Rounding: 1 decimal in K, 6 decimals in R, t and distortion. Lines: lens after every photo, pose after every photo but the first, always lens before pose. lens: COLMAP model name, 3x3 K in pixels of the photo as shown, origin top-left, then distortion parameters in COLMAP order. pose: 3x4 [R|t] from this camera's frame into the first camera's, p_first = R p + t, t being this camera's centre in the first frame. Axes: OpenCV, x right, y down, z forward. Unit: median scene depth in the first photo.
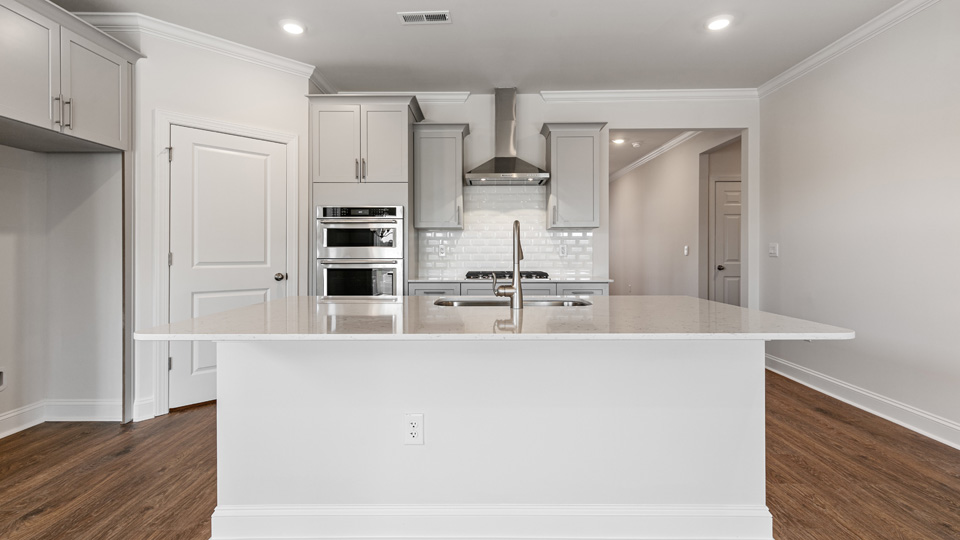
lens RADIAL K [[439.1, 0, 480.7], [0, 439.1, 250.2], [0, 0, 1]] dist [0.005148, 0.000297]
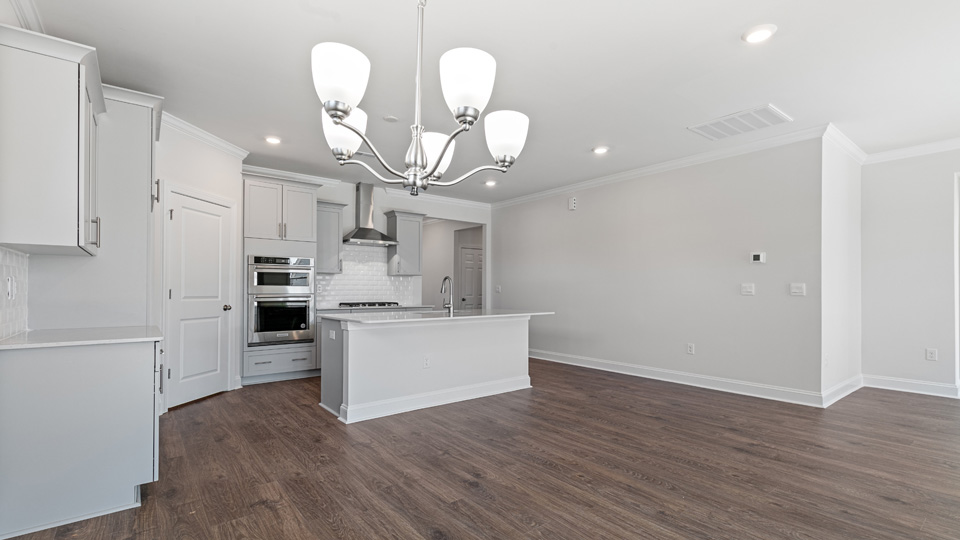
lens RADIAL K [[431.2, 0, 482.6], [0, 431.2, 288.0], [0, 0, 1]] dist [0.001793, 0.000081]
pose [[0.777150, 0.005519, 0.629291, -0.648627], [-0.004945, 0.999984, -0.002663, 0.000404], [-0.629296, -0.001043, 0.777165, -0.485115]]
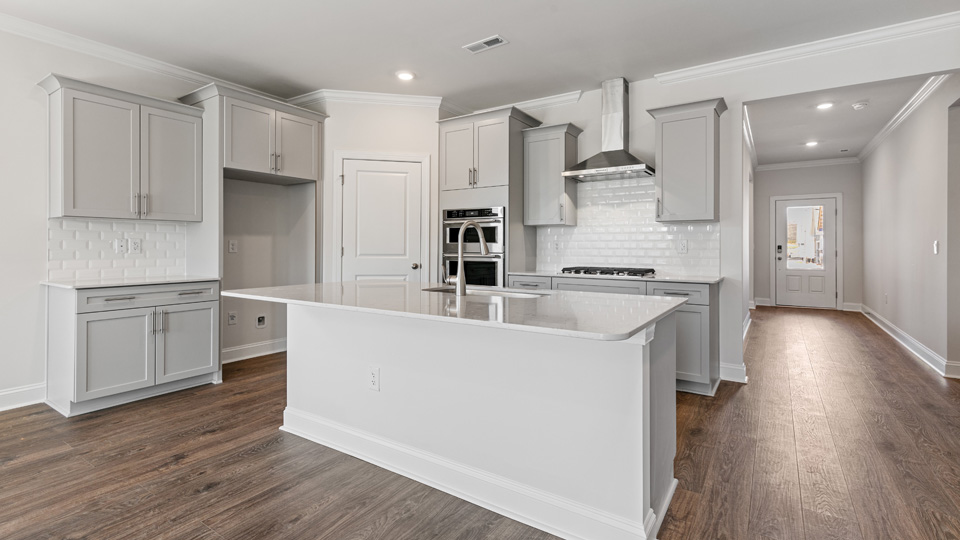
lens RADIAL K [[444.6, 0, 480.6], [0, 444.6, 242.2], [0, 0, 1]] dist [0.003564, 0.000421]
pose [[0.836911, -0.002137, -0.547335, 0.396417], [-0.001608, 0.999978, -0.006363, -0.001841], [0.547336, 0.006206, 0.836890, 0.014362]]
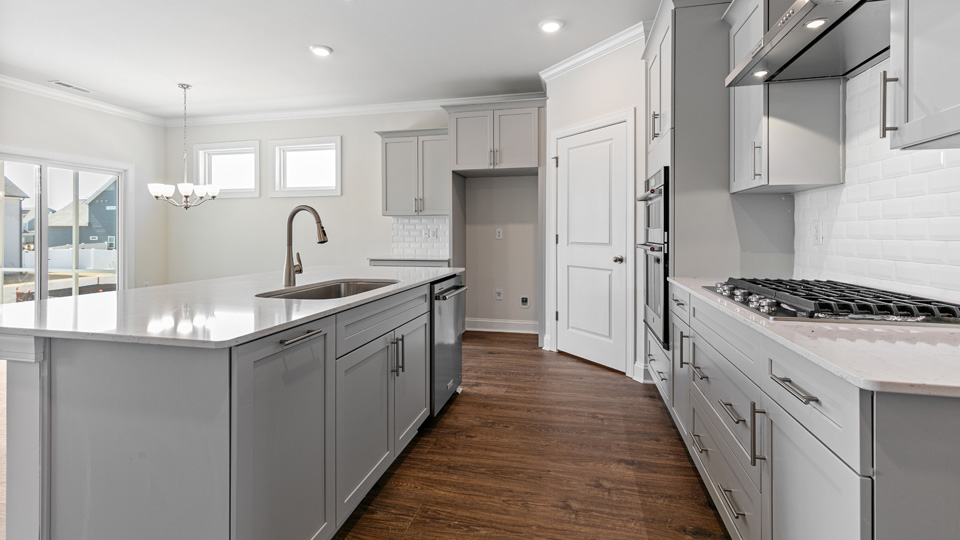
lens RADIAL K [[435.0, 0, 477.3], [0, 435.0, 234.4], [0, 0, 1]] dist [0.001907, 0.000073]
pose [[-0.219738, 0.002233, -0.975556, 0.537479], [0.003529, 0.999993, 0.001494, 0.002076], [0.975553, -0.003114, -0.219744, 0.863476]]
